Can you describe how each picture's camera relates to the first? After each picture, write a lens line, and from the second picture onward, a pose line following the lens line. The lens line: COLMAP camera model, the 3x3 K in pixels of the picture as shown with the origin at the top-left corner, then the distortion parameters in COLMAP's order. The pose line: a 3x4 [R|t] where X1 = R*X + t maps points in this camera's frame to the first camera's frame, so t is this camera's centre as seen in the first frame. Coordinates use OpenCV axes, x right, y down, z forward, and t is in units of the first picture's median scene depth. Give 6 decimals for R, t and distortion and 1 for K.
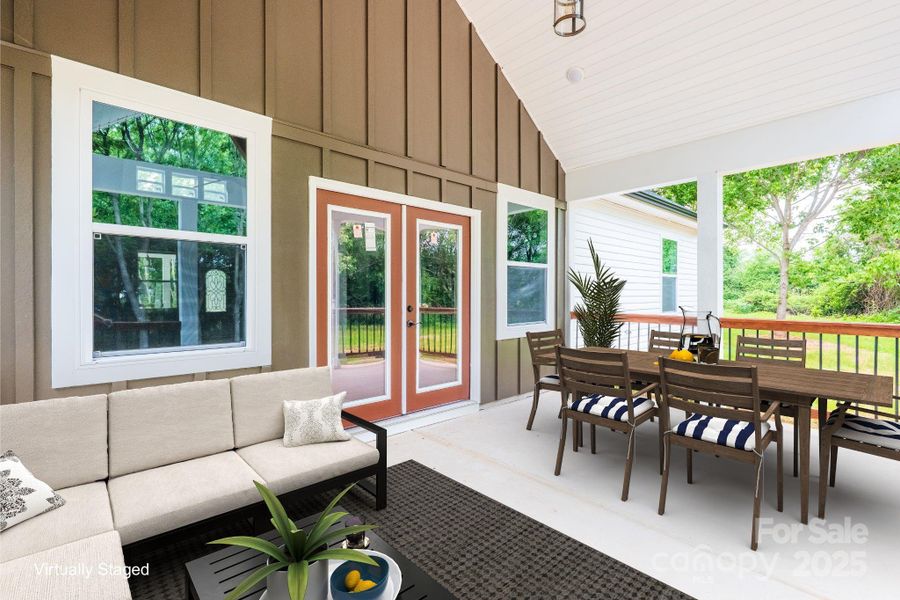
lens RADIAL K [[411.5, 0, 450.4], [0, 411.5, 293.7], [0, 0, 1]] dist [0.000714, 0.000067]
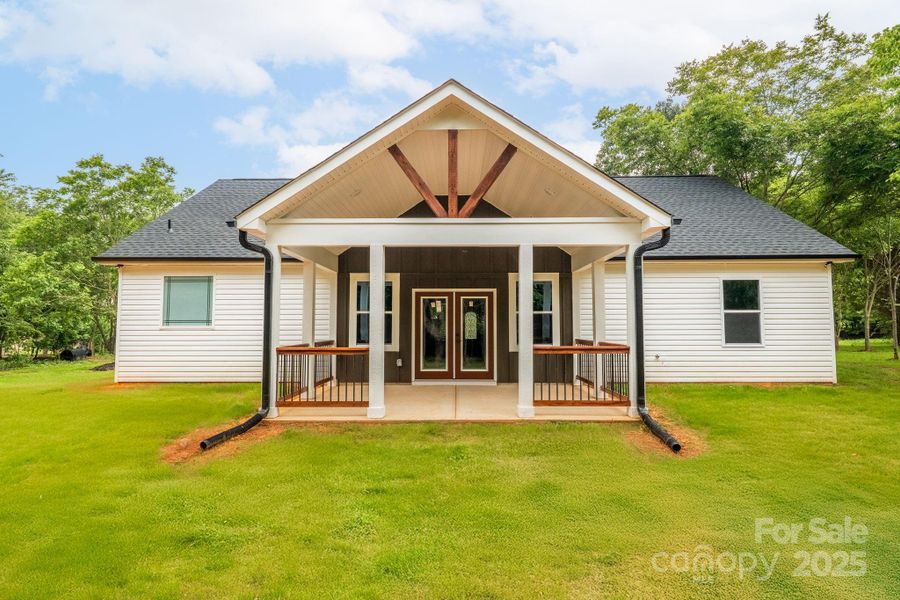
lens RADIAL K [[421.0, 0, 450.0], [0, 421.0, 300.0], [0, 0, 1]] dist [0.000806, 0.000018]
pose [[0.716636, -0.044747, -0.696011, 1.589138], [0.001116, 0.998012, -0.063014, -0.010510], [0.697447, 0.044381, 0.715261, -0.791228]]
